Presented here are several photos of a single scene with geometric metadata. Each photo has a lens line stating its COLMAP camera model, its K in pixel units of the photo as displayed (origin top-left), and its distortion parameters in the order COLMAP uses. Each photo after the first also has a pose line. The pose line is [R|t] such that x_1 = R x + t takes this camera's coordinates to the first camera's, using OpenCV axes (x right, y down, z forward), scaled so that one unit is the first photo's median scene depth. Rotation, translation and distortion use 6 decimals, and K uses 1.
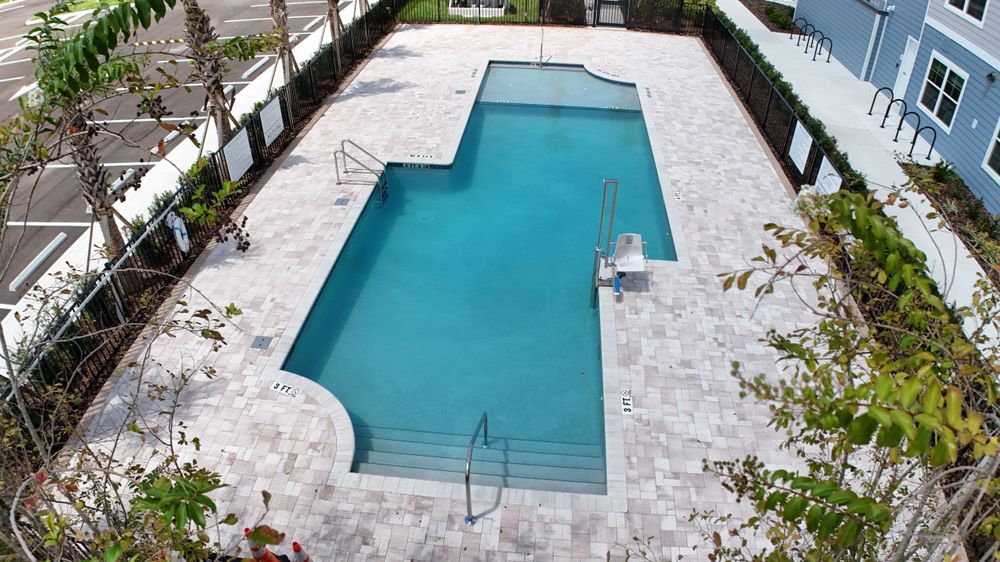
lens RADIAL K [[614.7, 0, 502.5], [0, 614.7, 281.5], [0, 0, 1]] dist [-0.180522, 0.012147]
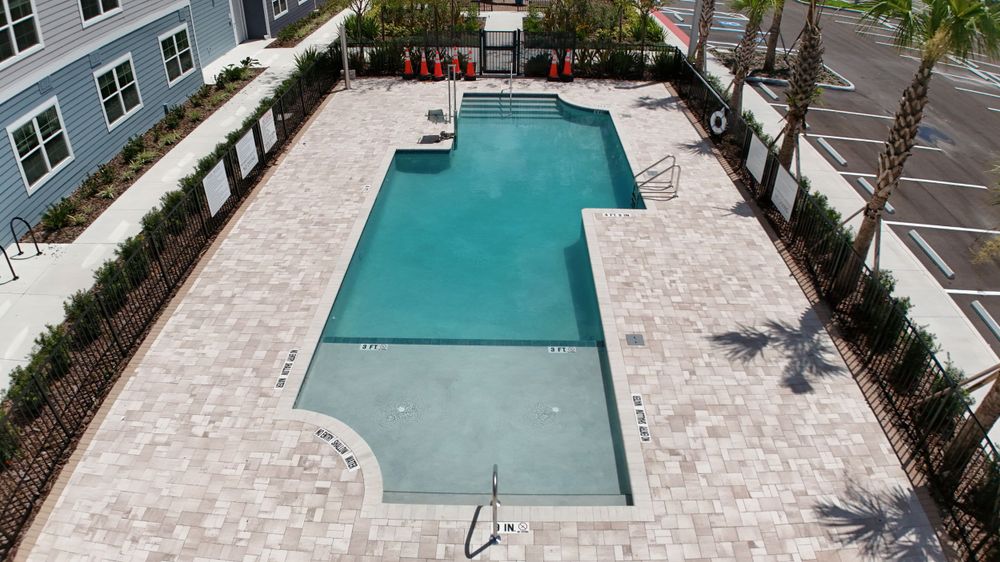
lens RADIAL K [[613.1, 0, 501.9], [0, 613.1, 283.4], [0, 0, 1]] dist [-0.175615, 0.008622]
pose [[-0.996960, 0.030679, -0.071619, 0.101894], [-0.059665, 0.290506, 0.955011, -0.945365], [0.050105, 0.956381, -0.287793, 1.211599]]
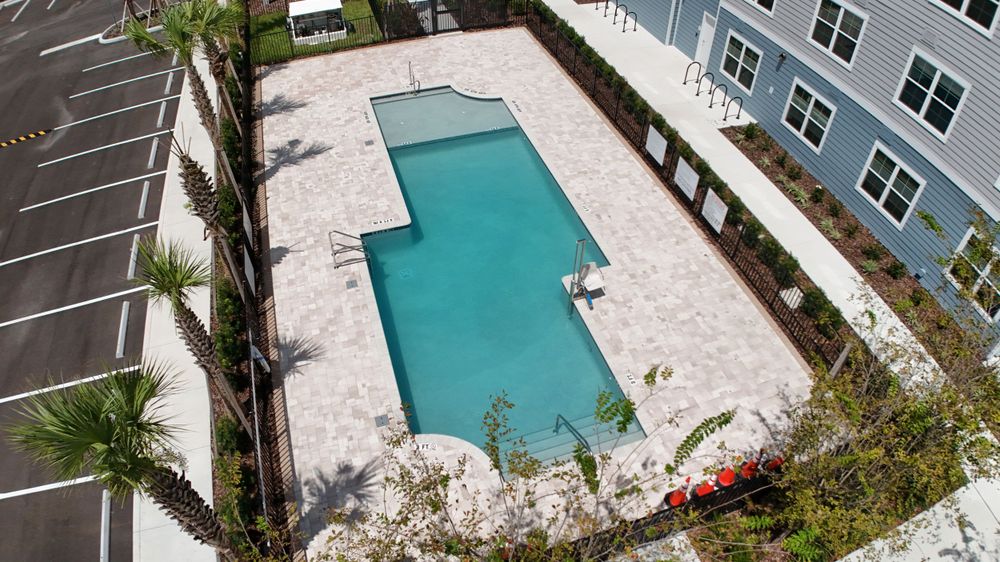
lens RADIAL K [[614.7, 0, 502.4], [0, 614.7, 286.8], [0, 0, 1]] dist [-0.180522, 0.012147]
pose [[0.916237, -0.287717, 0.278797, -0.259993], [0.244438, 0.952815, 0.179982, -0.215801], [-0.317426, -0.096757, 0.943334, -0.214829]]
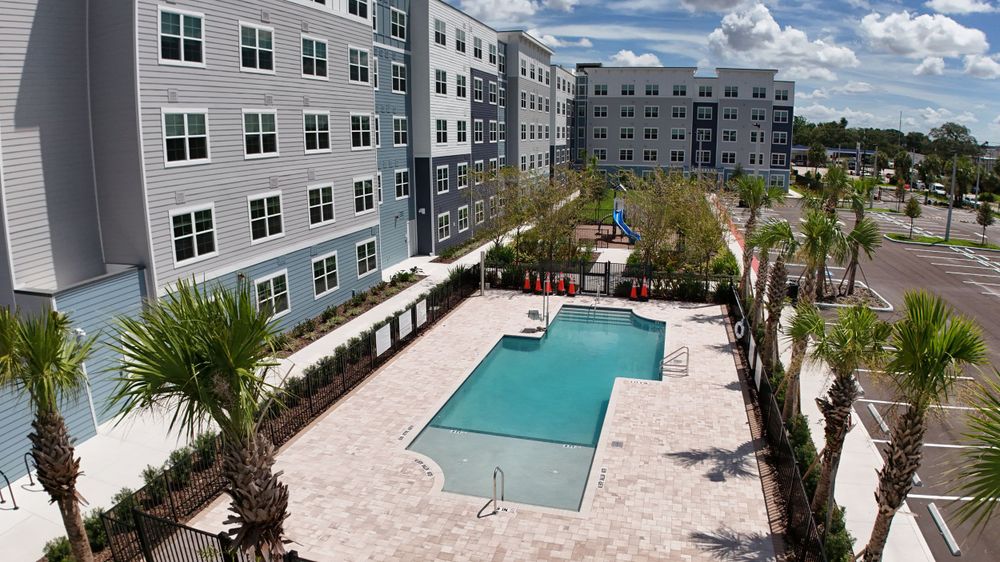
lens RADIAL K [[613.1, 0, 500.0], [0, 613.1, 276.8], [0, 0, 1]] dist [-0.175615, 0.008622]
pose [[-0.983258, -0.049441, 0.175381, -0.047196], [0.106103, 0.627136, 0.771649, -1.278029], [-0.148139, 0.777339, -0.611391, 1.503998]]
